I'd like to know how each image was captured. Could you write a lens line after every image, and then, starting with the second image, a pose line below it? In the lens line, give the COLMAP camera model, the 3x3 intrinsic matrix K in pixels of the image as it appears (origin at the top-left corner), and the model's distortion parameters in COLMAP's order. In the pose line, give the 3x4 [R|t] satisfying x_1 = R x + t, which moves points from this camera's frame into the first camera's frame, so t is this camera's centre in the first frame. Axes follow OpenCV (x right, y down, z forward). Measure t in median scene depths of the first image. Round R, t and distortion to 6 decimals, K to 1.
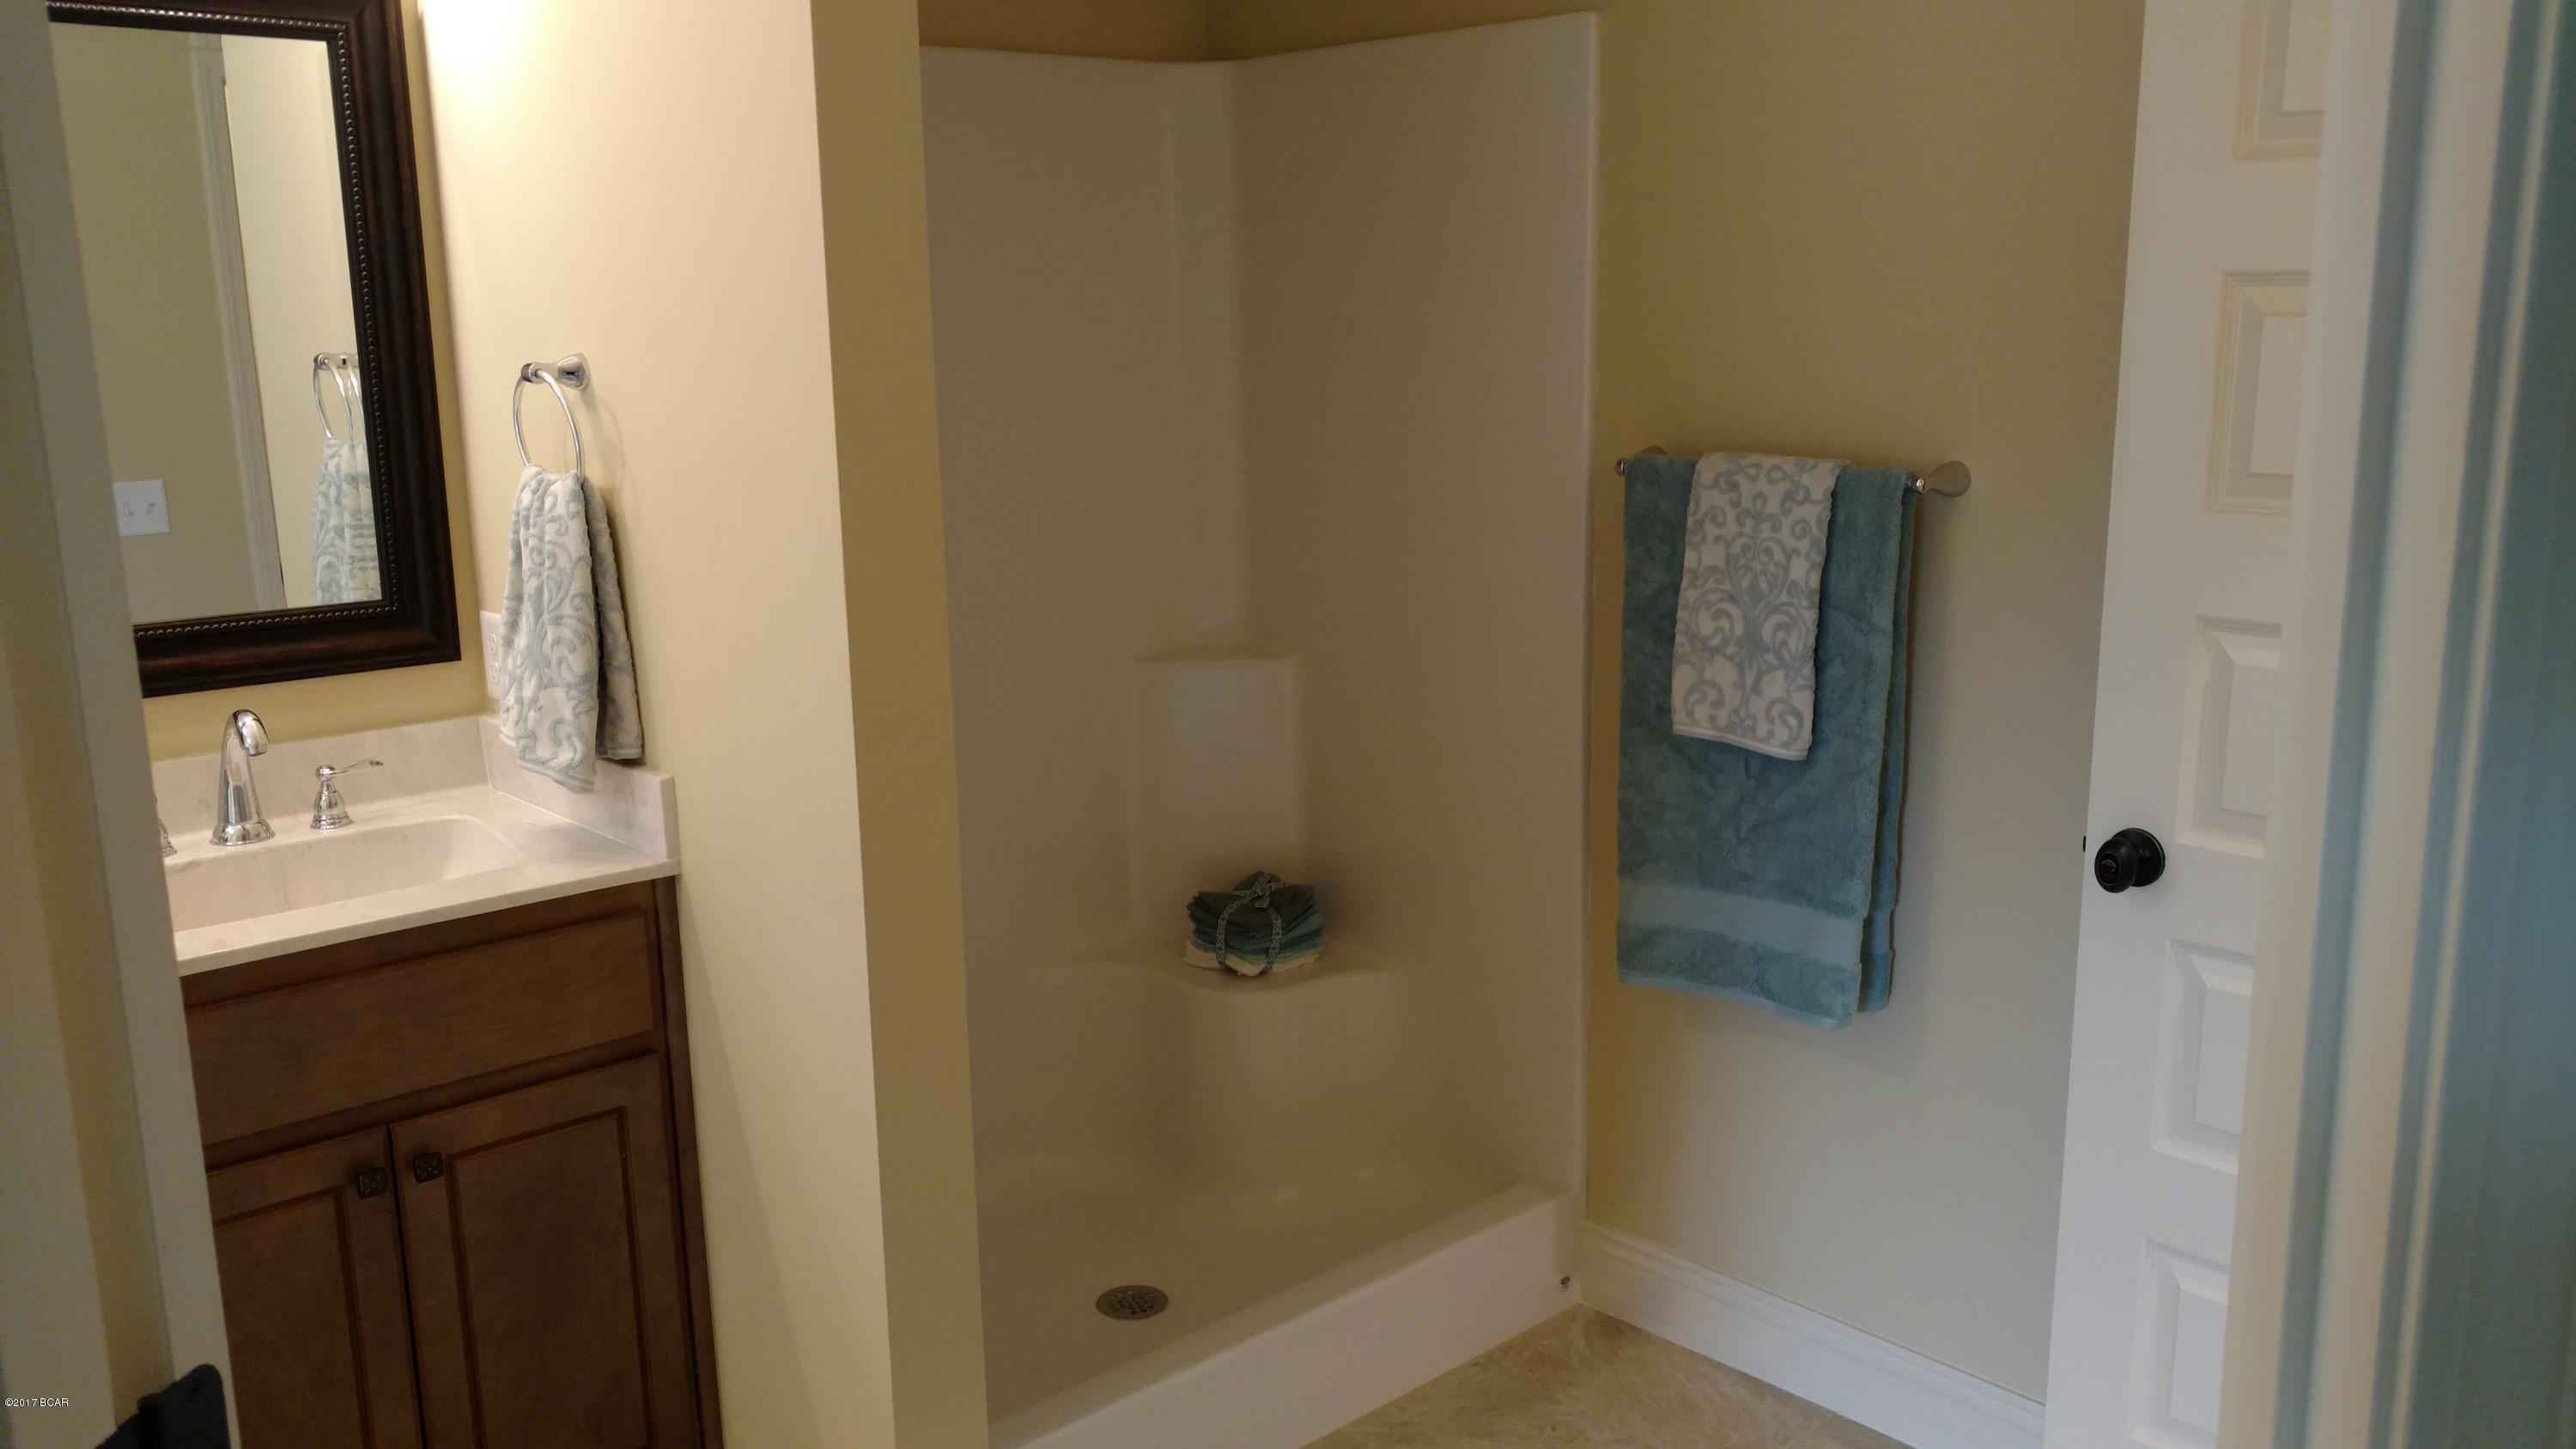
lens RADIAL K [[2057.2, 0, 1288.0], [0, 2057.2, 724.5], [0, 0, 1]] dist [-0.014610, 0.010623]
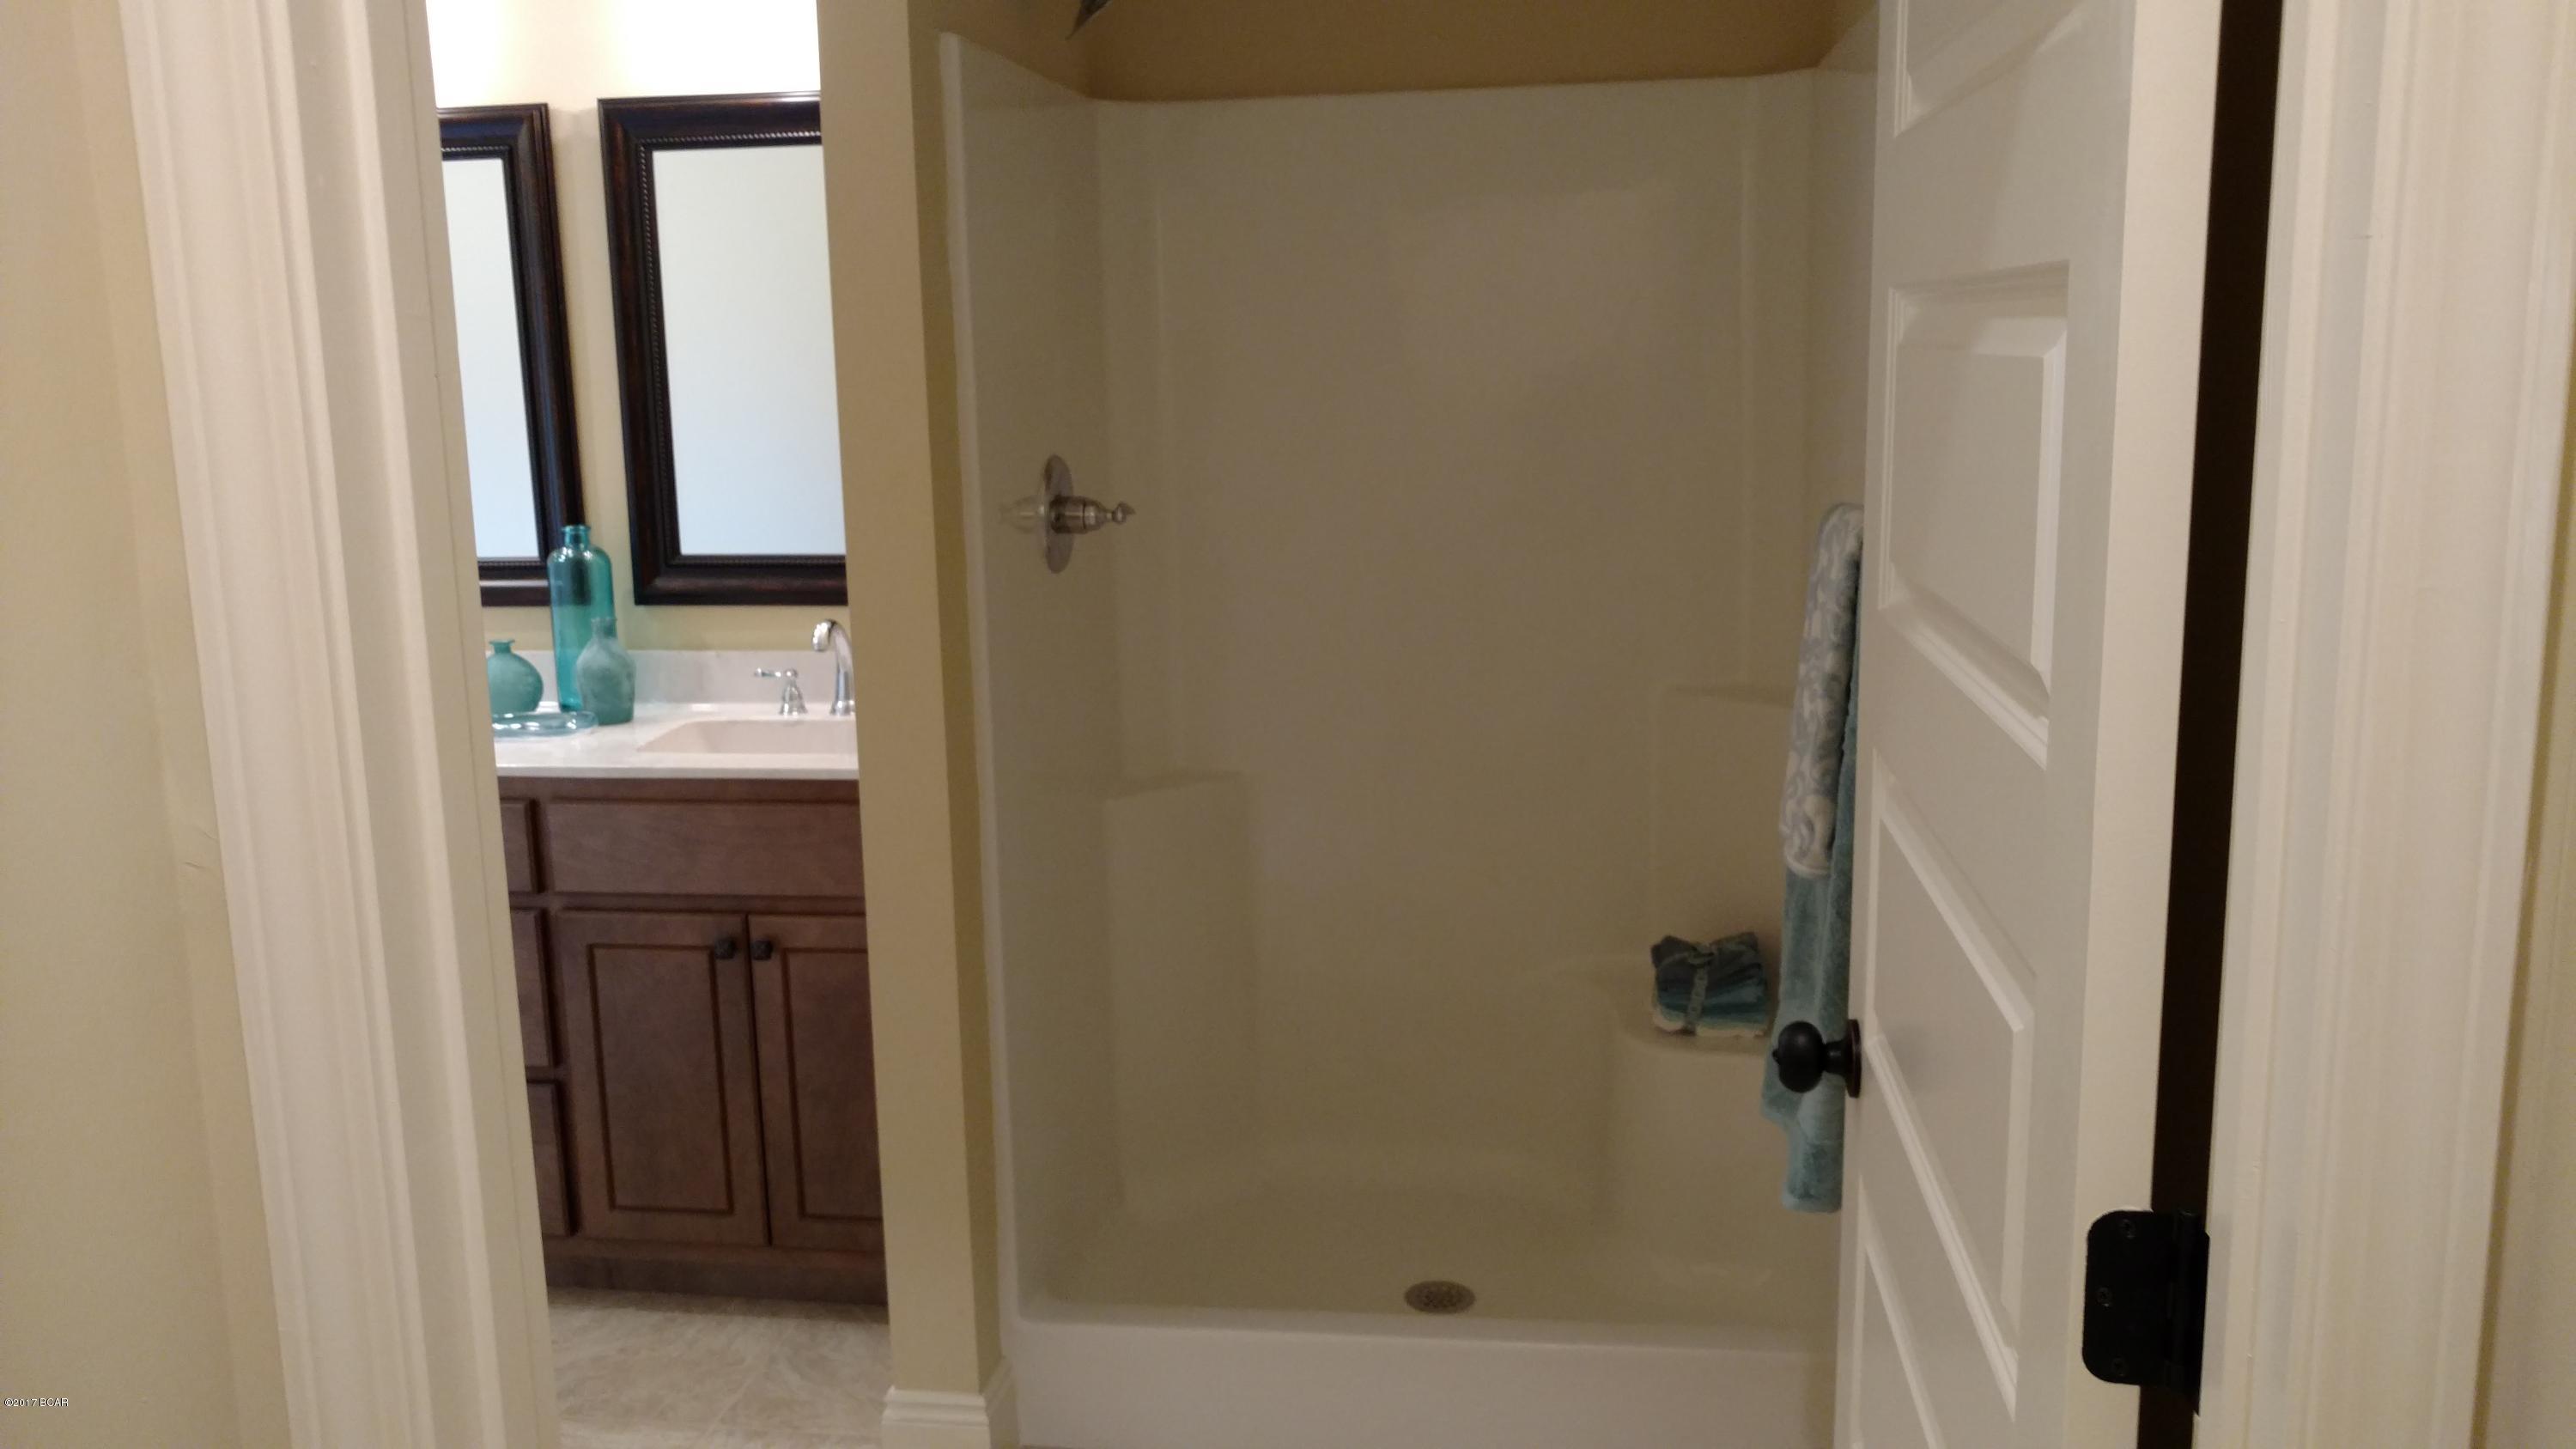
lens RADIAL K [[2057.2, 0, 1288.0], [0, 2057.2, 724.5], [0, 0, 1]] dist [-0.014610, 0.010623]
pose [[0.635144, 0.138915, -0.759799, 0.814193], [-0.145973, 0.987556, 0.058532, -0.067955], [0.758475, 0.073733, 0.647517, 0.336599]]
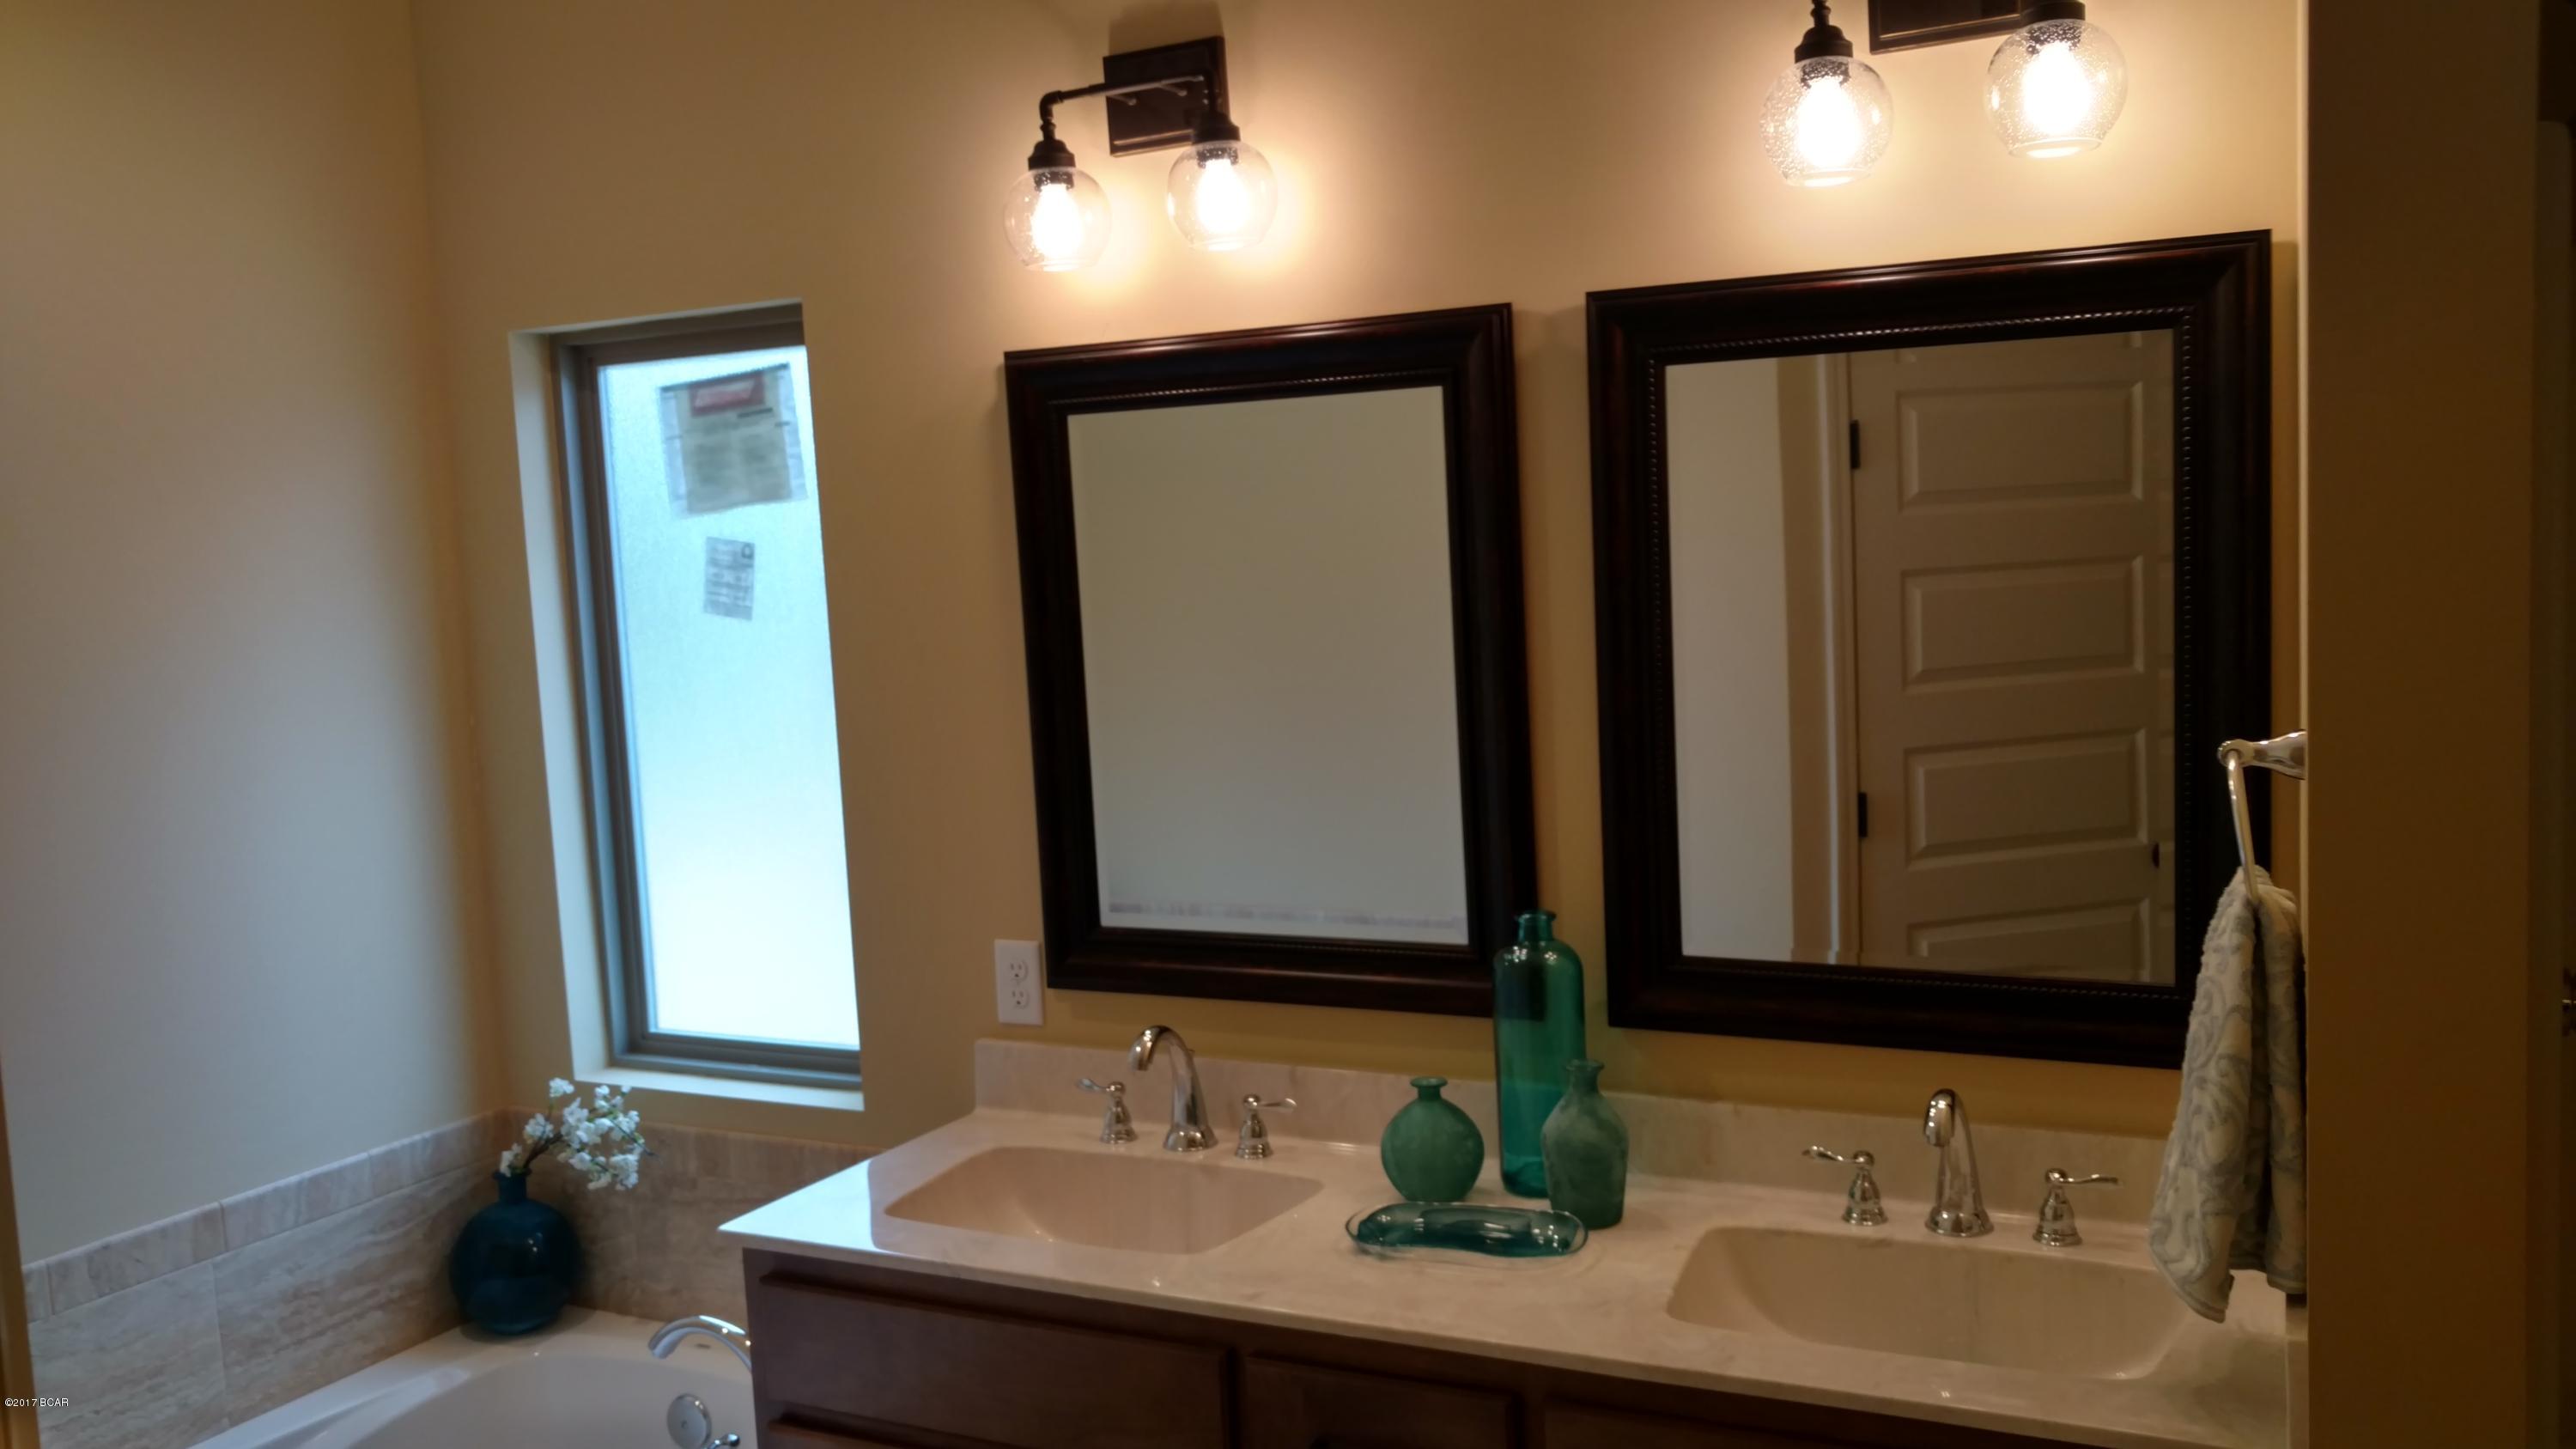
lens RADIAL K [[2057.2, 0, 1288.0], [0, 2057.2, 724.5], [0, 0, 1]] dist [-0.014610, 0.010623]
pose [[0.367337, 0.081336, -0.926525, 0.204977], [-0.149492, 0.988380, 0.027497, -0.150912], [0.917995, 0.128408, 0.375228, 0.397176]]
